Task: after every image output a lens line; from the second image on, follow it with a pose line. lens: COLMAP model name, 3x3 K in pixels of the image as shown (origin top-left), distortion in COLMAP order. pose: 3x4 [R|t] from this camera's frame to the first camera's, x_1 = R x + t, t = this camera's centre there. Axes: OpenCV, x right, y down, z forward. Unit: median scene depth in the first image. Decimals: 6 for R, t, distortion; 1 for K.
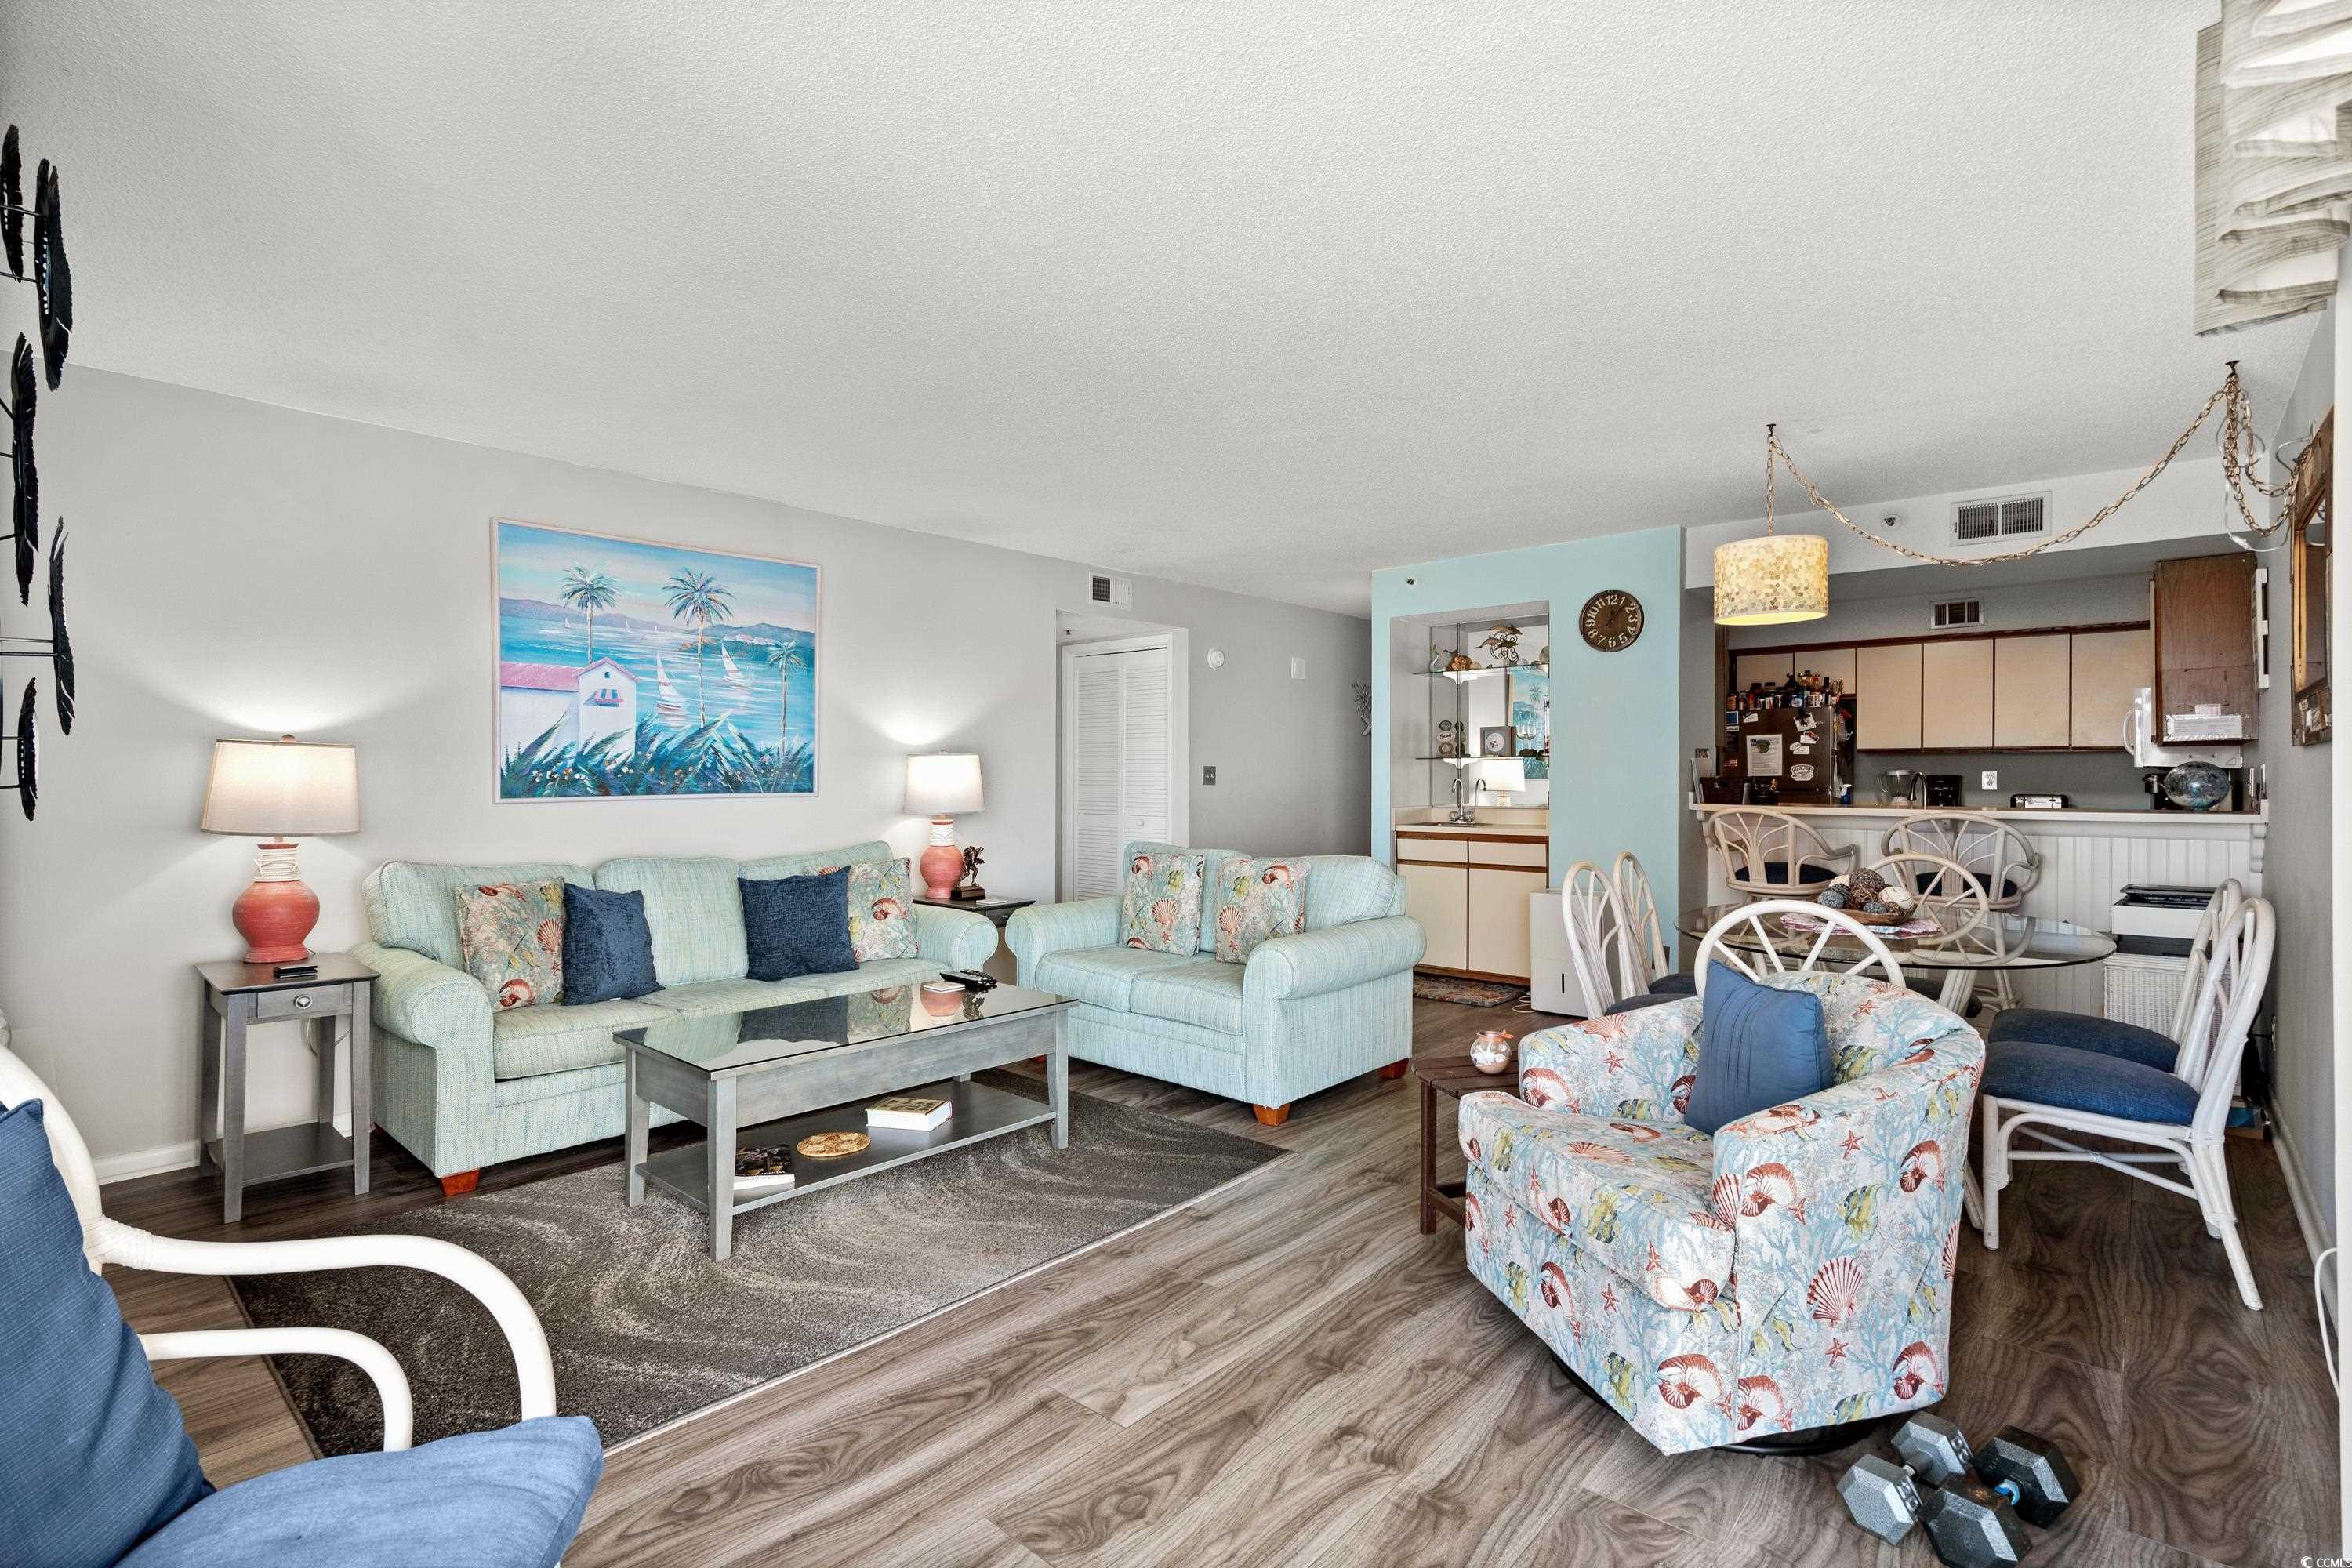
lens RADIAL K [[1097.6, 0, 1176.0], [0, 1097.6, 784.0], [0, 0, 1]] dist [-0.000710, 0.000071]
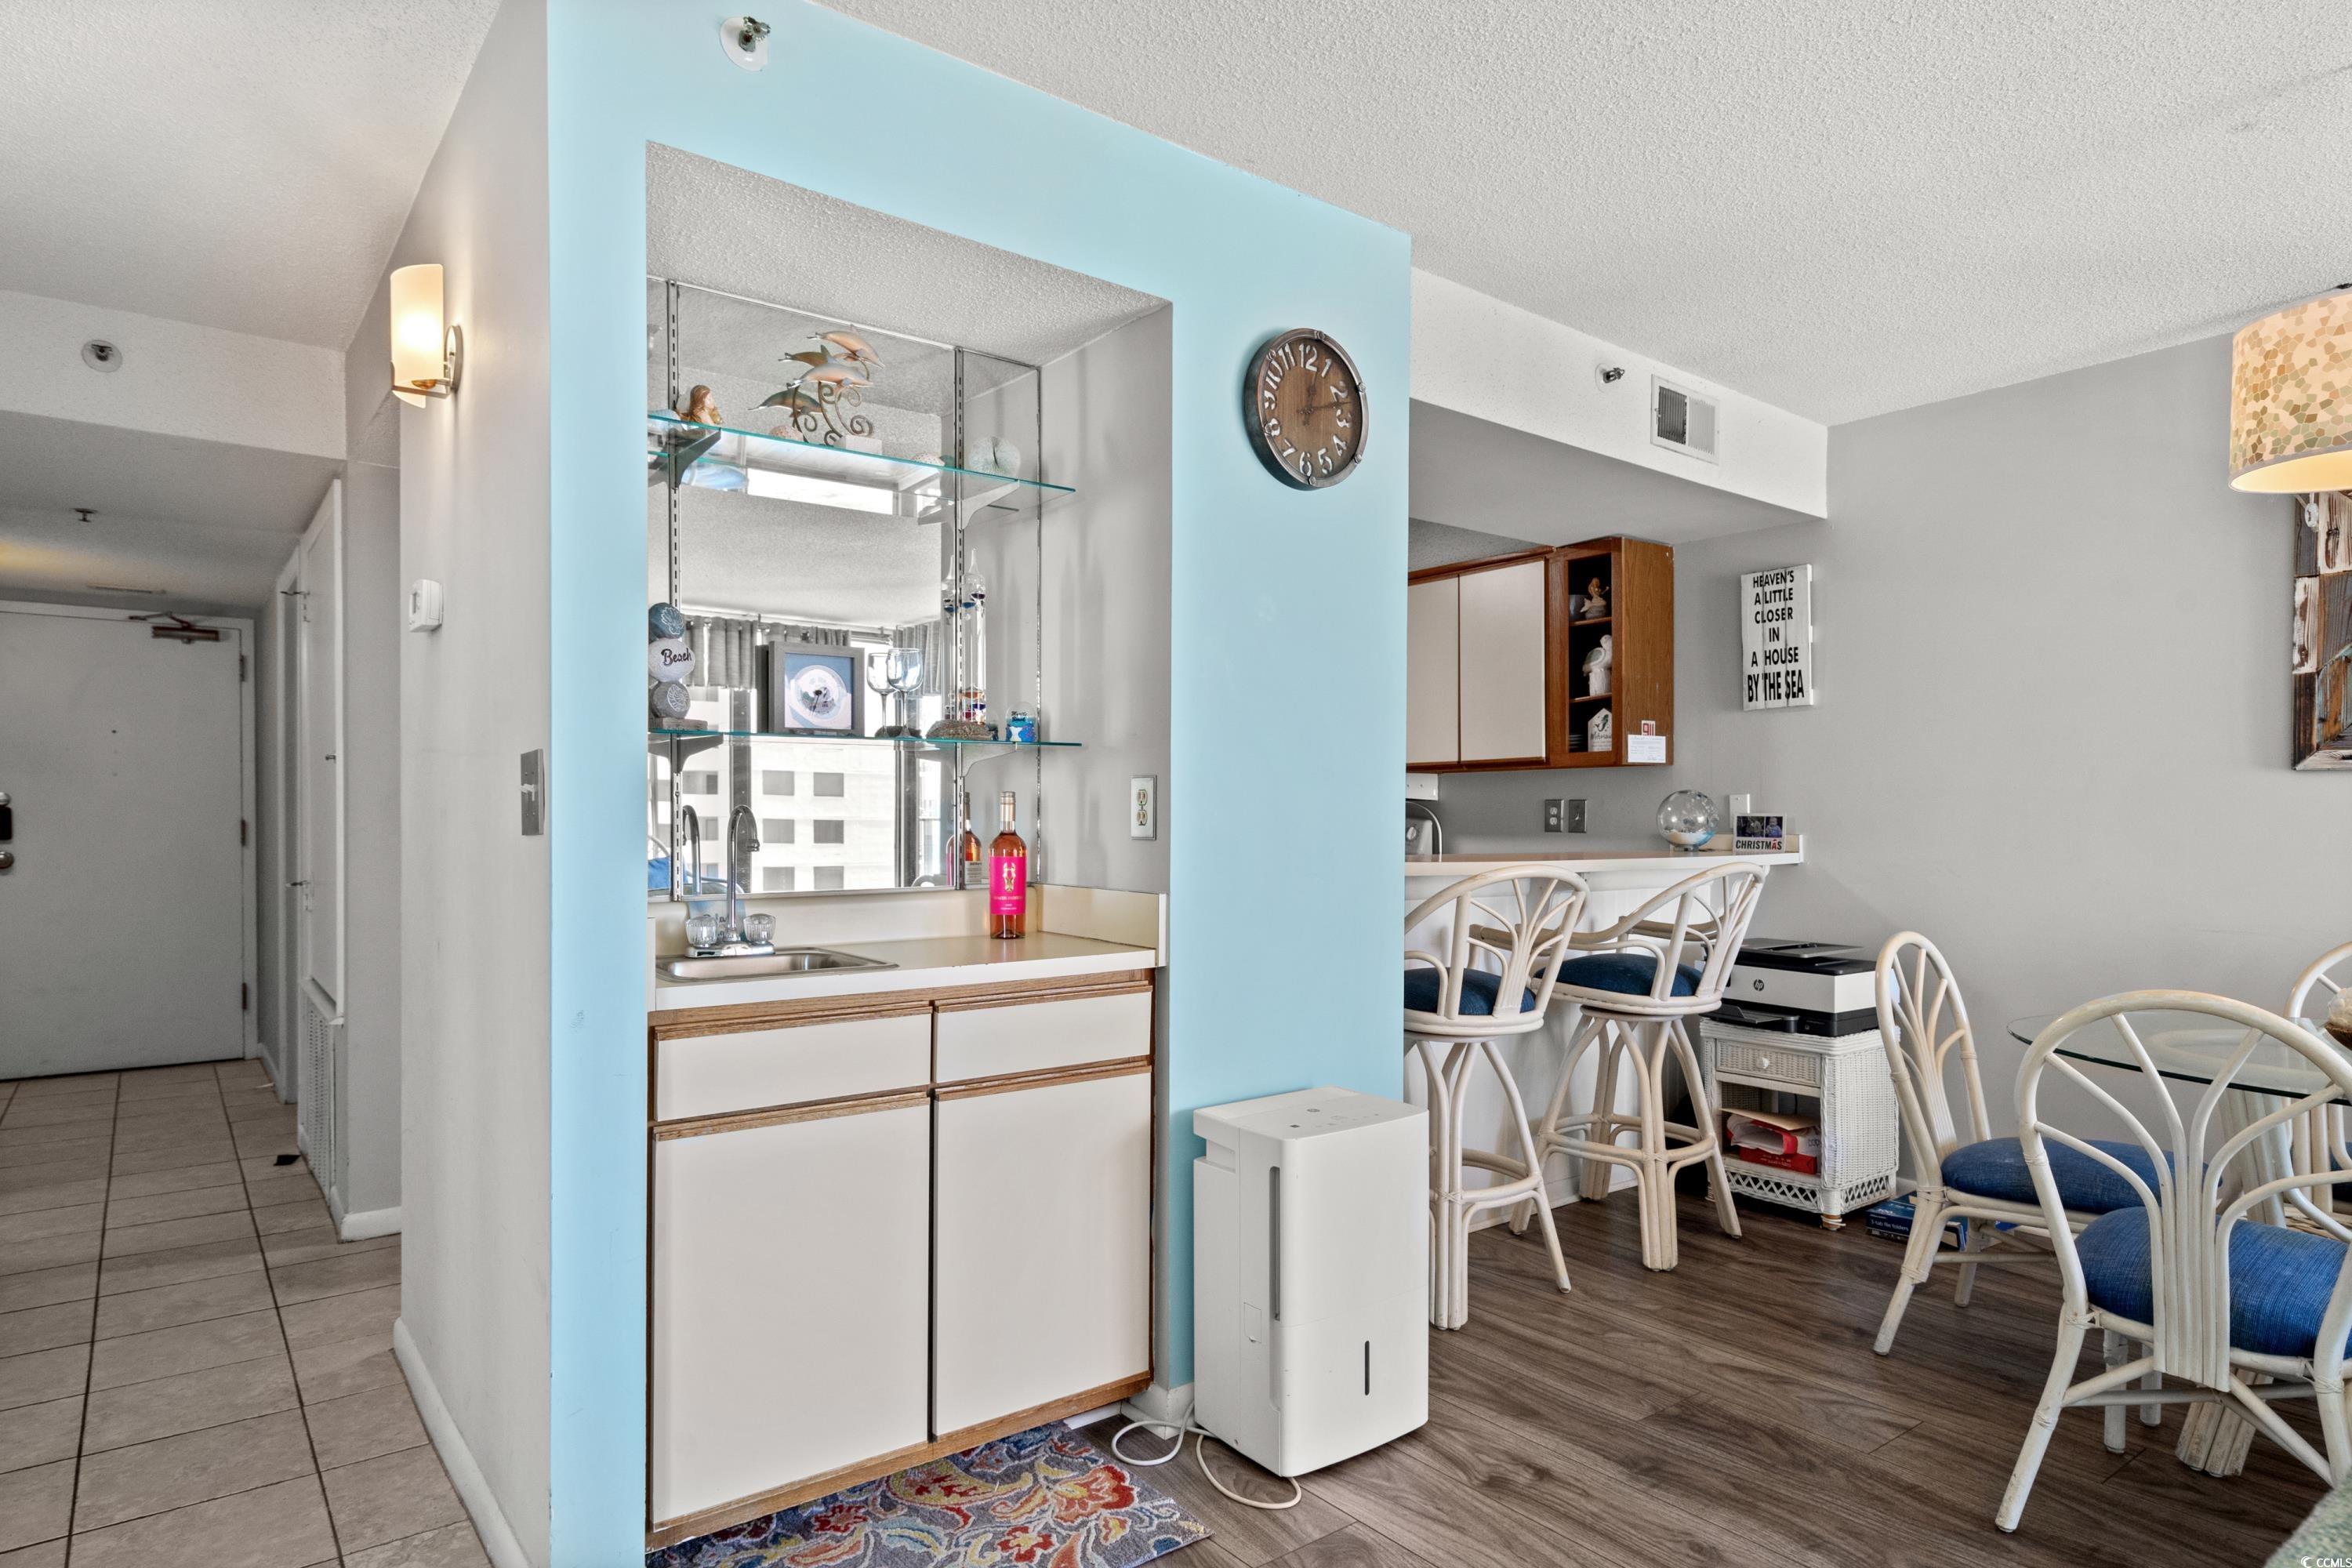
lens RADIAL K [[1330.7, 0, 1188.8], [0, 1330.7, 830.3], [0, 0, 1]] dist [-0.000825, -0.001118]
pose [[0.179719, -0.010228, 0.983665, -0.115297], [0.007942, 0.999928, 0.008946, -0.001301], [-0.983686, 0.006204, 0.179787, 1.235513]]
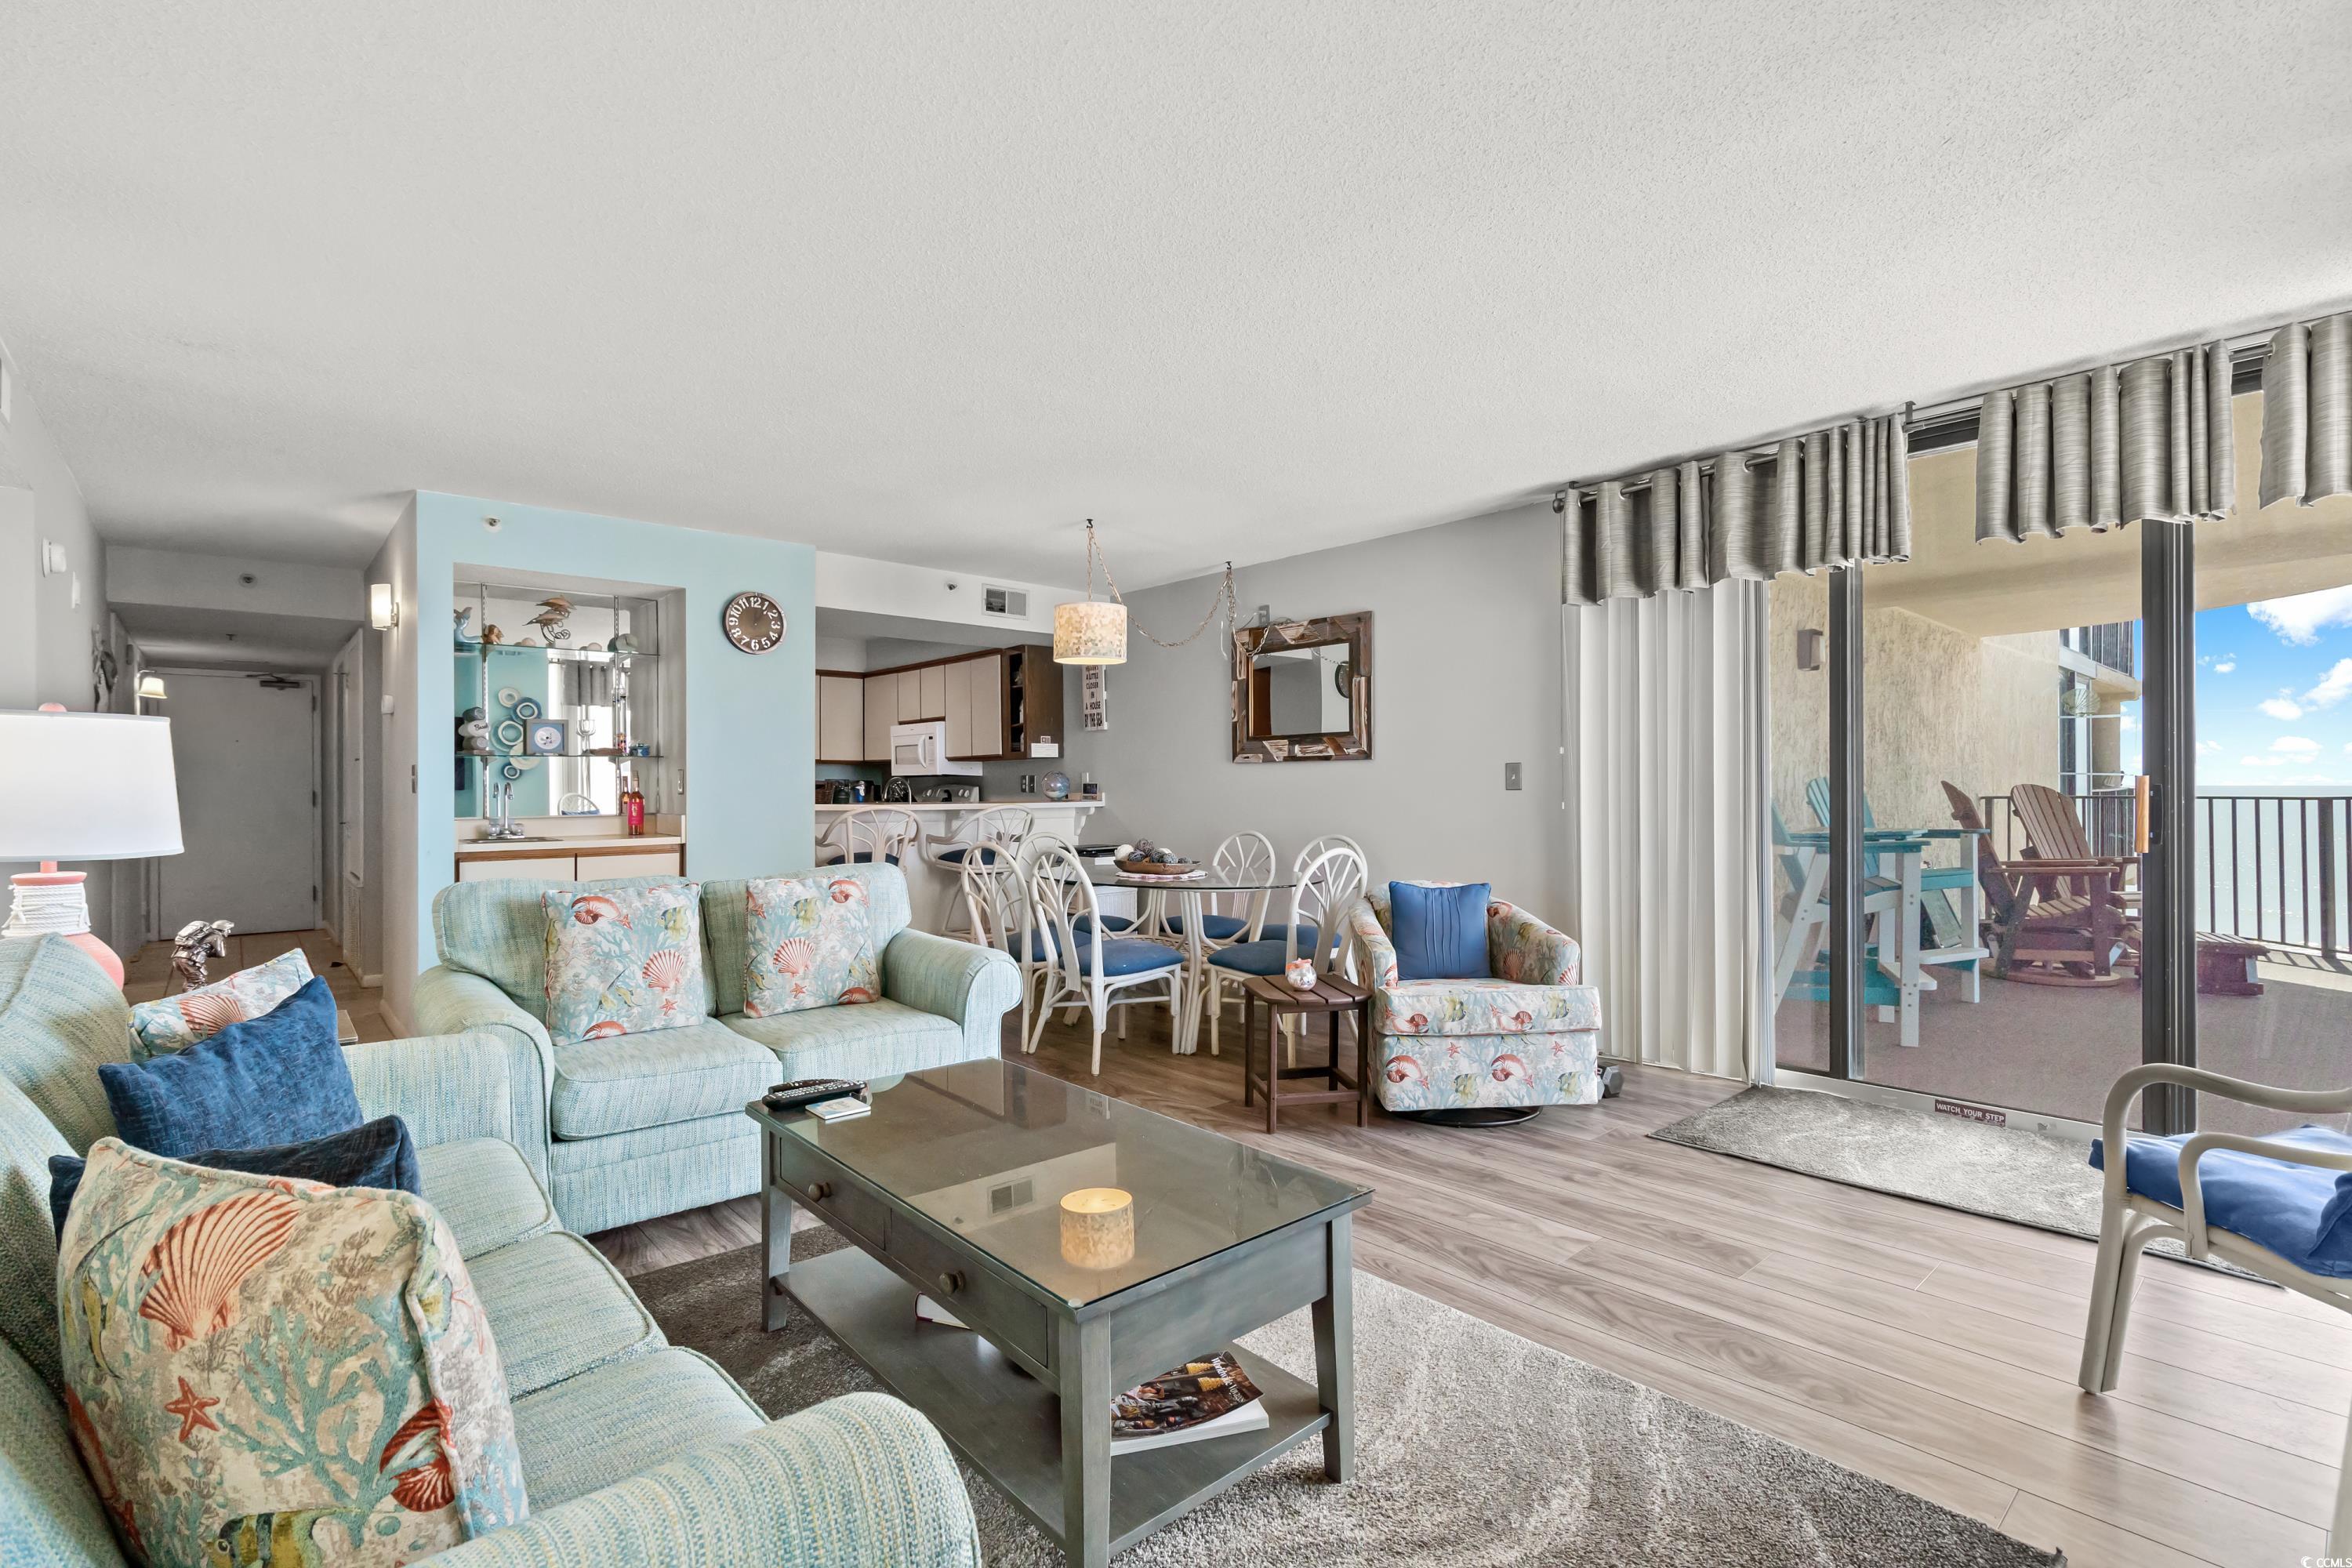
lens RADIAL K [[1076.6, 0, 1188.7], [0, 1076.6, 784.3], [0, 0, 1]] dist [-0.009706, 0.000985]
pose [[0.113330, 0.000300, 0.993557, -0.687771], [0.013671, 0.999905, -0.001861, 0.007151], [-0.993463, 0.013794, 0.113315, 0.646945]]
